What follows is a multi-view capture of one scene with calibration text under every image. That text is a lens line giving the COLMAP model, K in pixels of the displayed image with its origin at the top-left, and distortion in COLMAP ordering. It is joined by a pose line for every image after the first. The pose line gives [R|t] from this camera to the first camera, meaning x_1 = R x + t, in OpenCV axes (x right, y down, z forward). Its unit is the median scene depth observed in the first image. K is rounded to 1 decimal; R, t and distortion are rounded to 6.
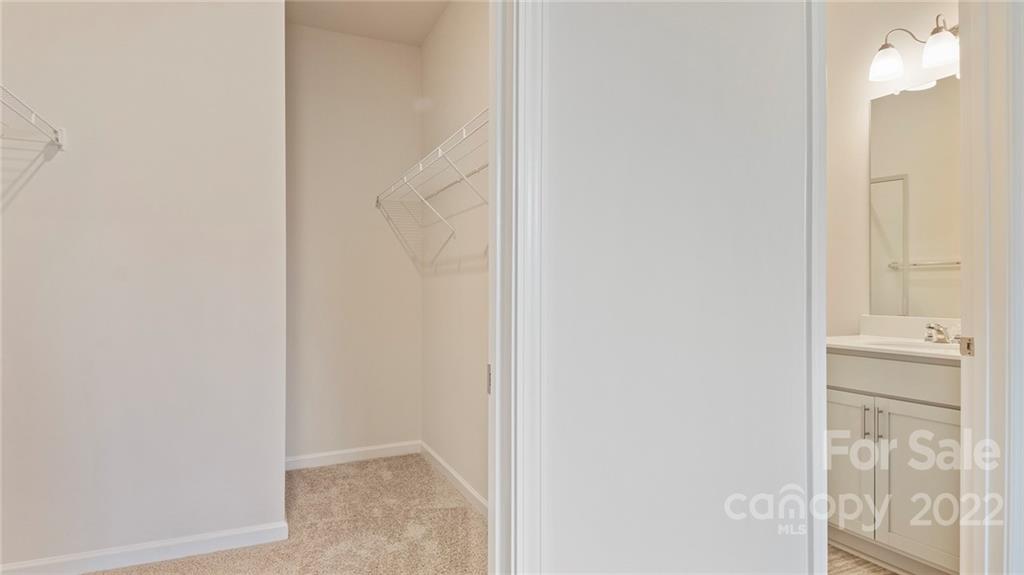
lens RADIAL K [[568.5, 0, 512.0], [0, 568.5, 287.5], [0, 0, 1]] dist [-0.000015, 0.000088]
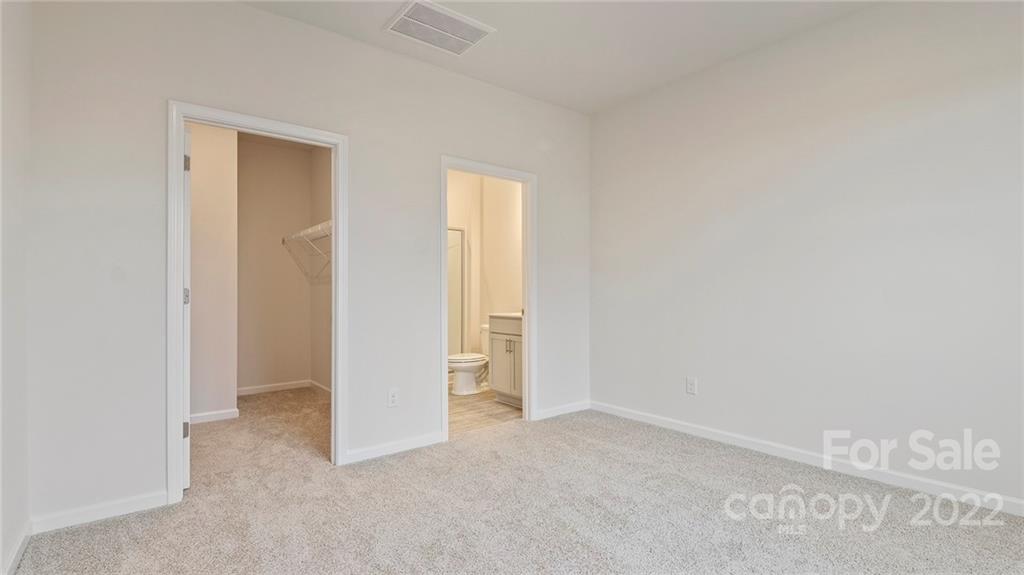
lens RADIAL K [[478.2, 0, 512.0], [0, 478.2, 287.5], [0, 0, 1]] dist [0.002836, -0.010800]
pose [[0.971664, -0.001047, 0.236362, 0.140889], [0.002041, 0.999990, -0.003961, -0.004663], [-0.236356, 0.004331, 0.971657, -0.853483]]
